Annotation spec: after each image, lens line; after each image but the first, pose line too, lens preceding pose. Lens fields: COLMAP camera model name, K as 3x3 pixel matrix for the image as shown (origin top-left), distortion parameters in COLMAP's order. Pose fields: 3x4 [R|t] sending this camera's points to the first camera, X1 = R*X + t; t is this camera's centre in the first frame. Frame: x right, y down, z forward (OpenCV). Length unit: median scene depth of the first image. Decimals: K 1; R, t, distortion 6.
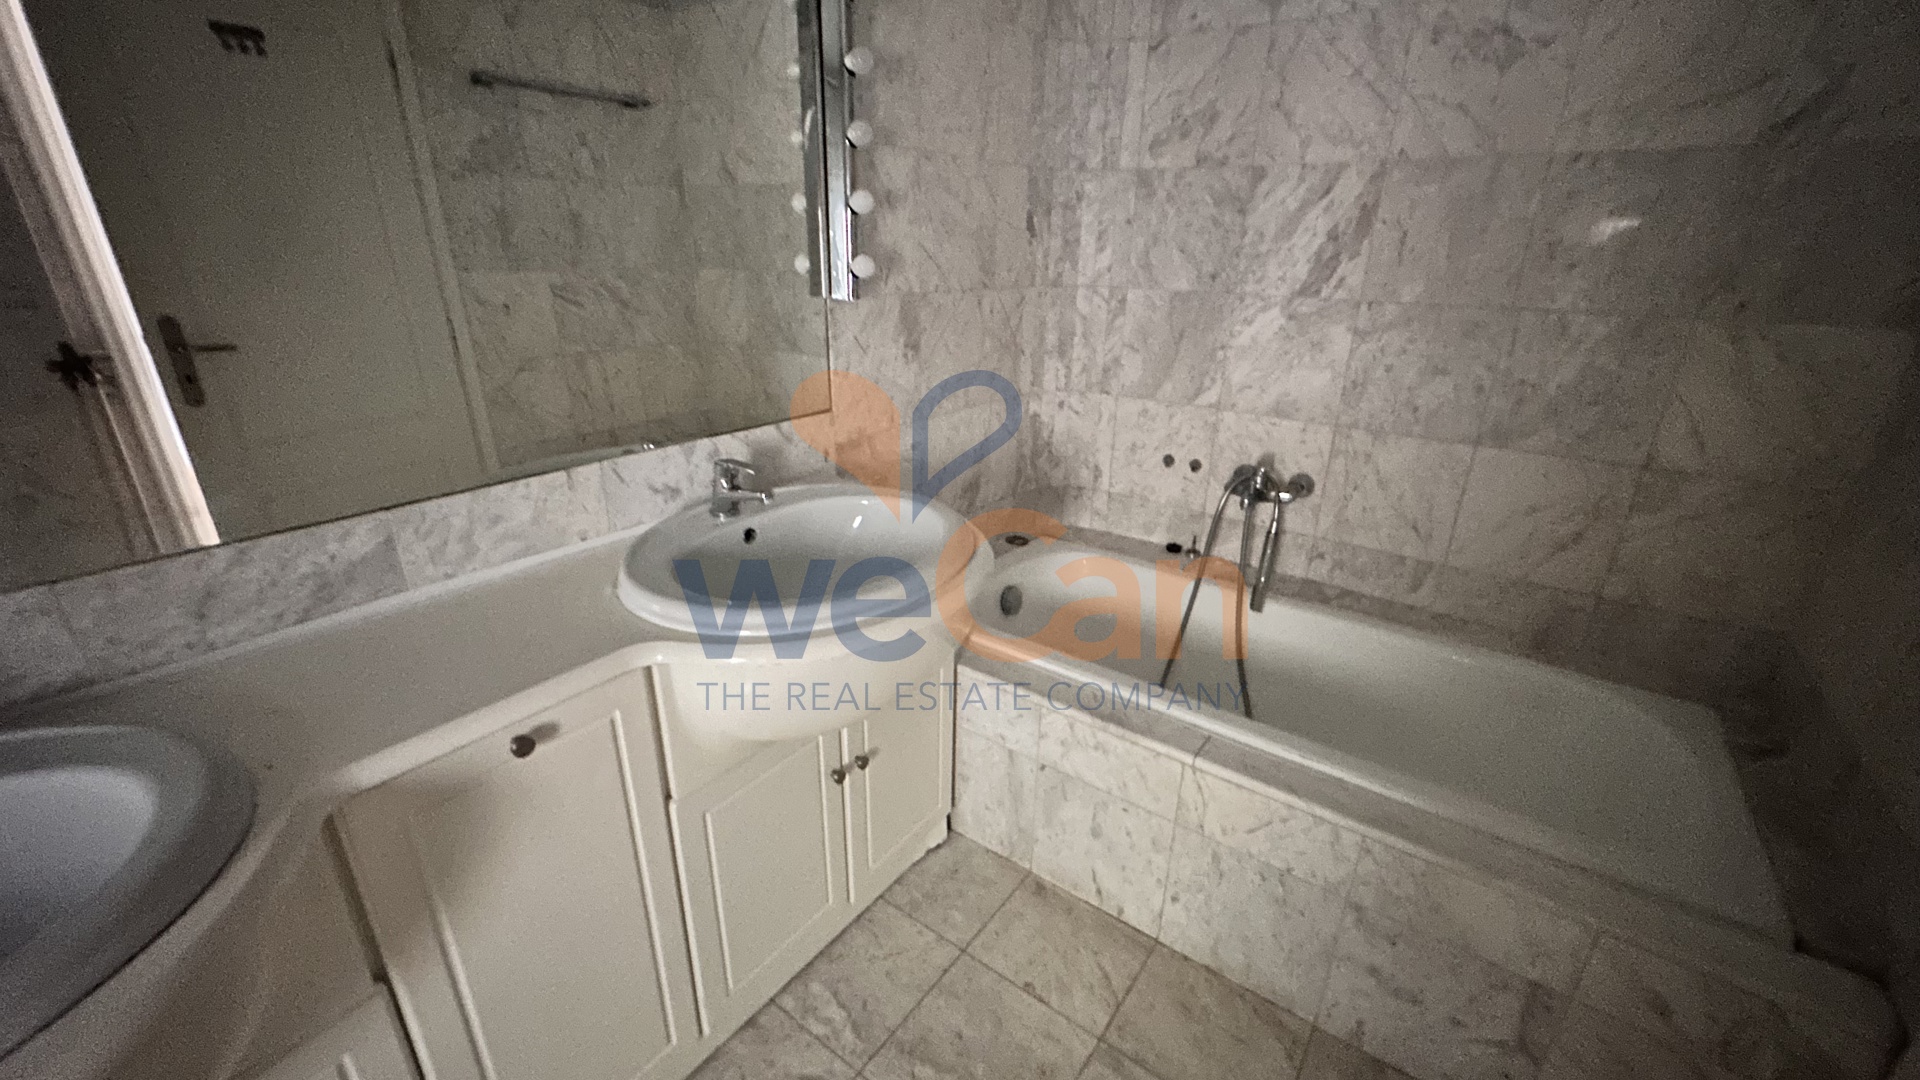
lens RADIAL K [[770.8, 0, 958.4], [0, 770.8, 539.3], [0, 0, 1]] dist [-0.002871, 0.000917]
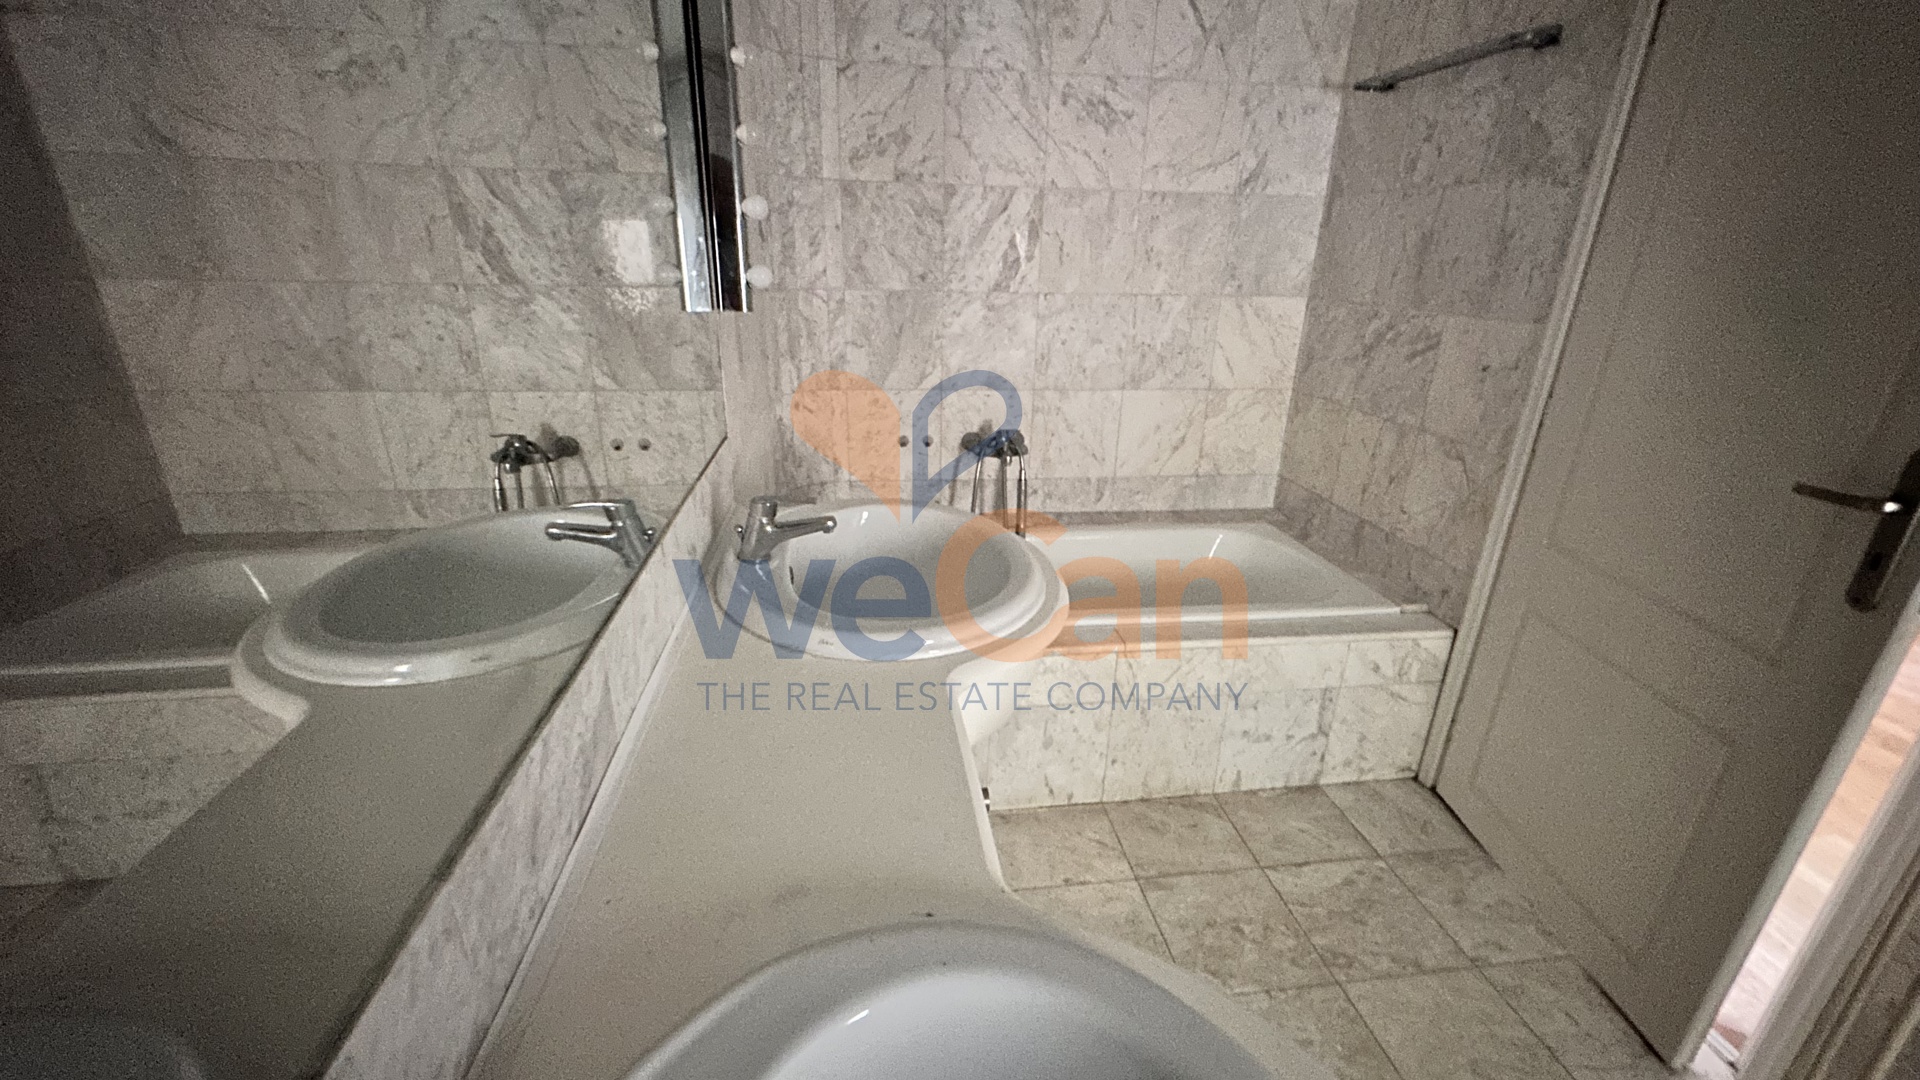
lens RADIAL K [[770.8, 0, 959.2], [0, 770.8, 540.0], [0, 0, 1]] dist [-0.002871, 0.000917]
pose [[0.714172, -0.245330, 0.655569, -0.510189], [0.243826, 0.965101, 0.095543, -0.058379], [-0.656131, 0.091610, 0.749066, 0.134982]]
